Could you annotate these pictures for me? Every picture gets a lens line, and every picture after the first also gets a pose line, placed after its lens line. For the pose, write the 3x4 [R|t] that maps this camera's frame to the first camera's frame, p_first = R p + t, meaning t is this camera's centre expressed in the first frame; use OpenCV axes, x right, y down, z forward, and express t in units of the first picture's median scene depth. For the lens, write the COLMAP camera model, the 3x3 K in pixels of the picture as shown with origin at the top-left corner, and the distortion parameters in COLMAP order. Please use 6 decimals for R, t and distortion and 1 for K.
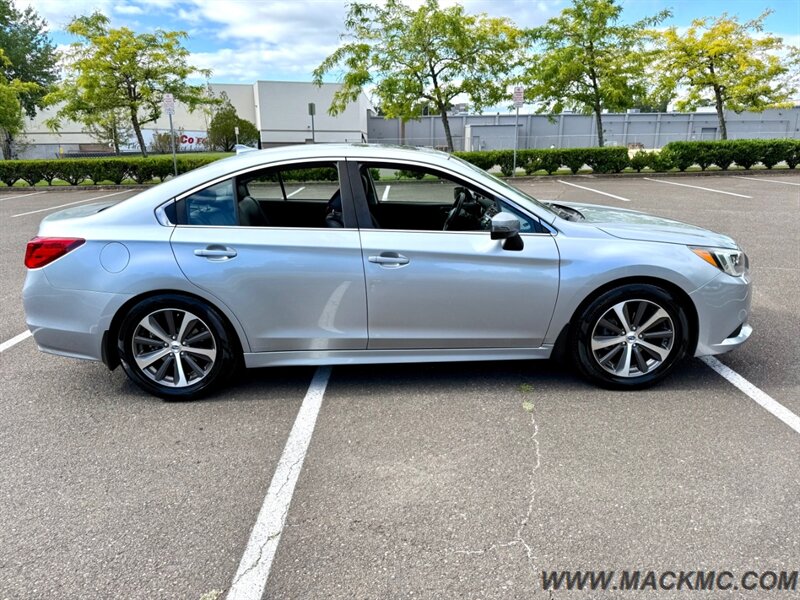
lens RADIAL K [[570.5, 0, 406.9], [0, 570.5, 302.2], [0, 0, 1]] dist [0.033658, -0.045197]
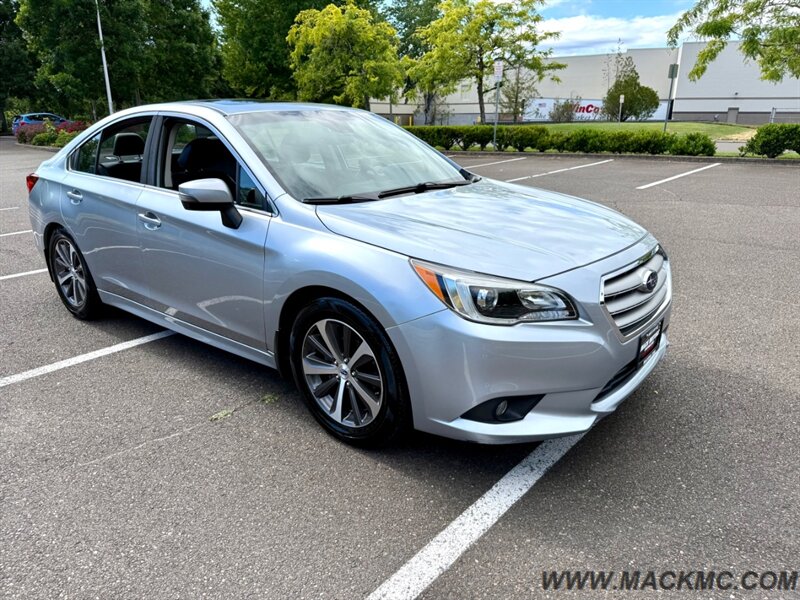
lens RADIAL K [[570.5, 0, 381.1], [0, 570.5, 303.5], [0, 0, 1]] dist [0.033658, -0.045197]
pose [[0.751661, 0.209368, -0.625437, 0.149392], [-0.178027, 0.977486, 0.113261, -0.019235], [0.635069, 0.026210, 0.772011, 0.084013]]
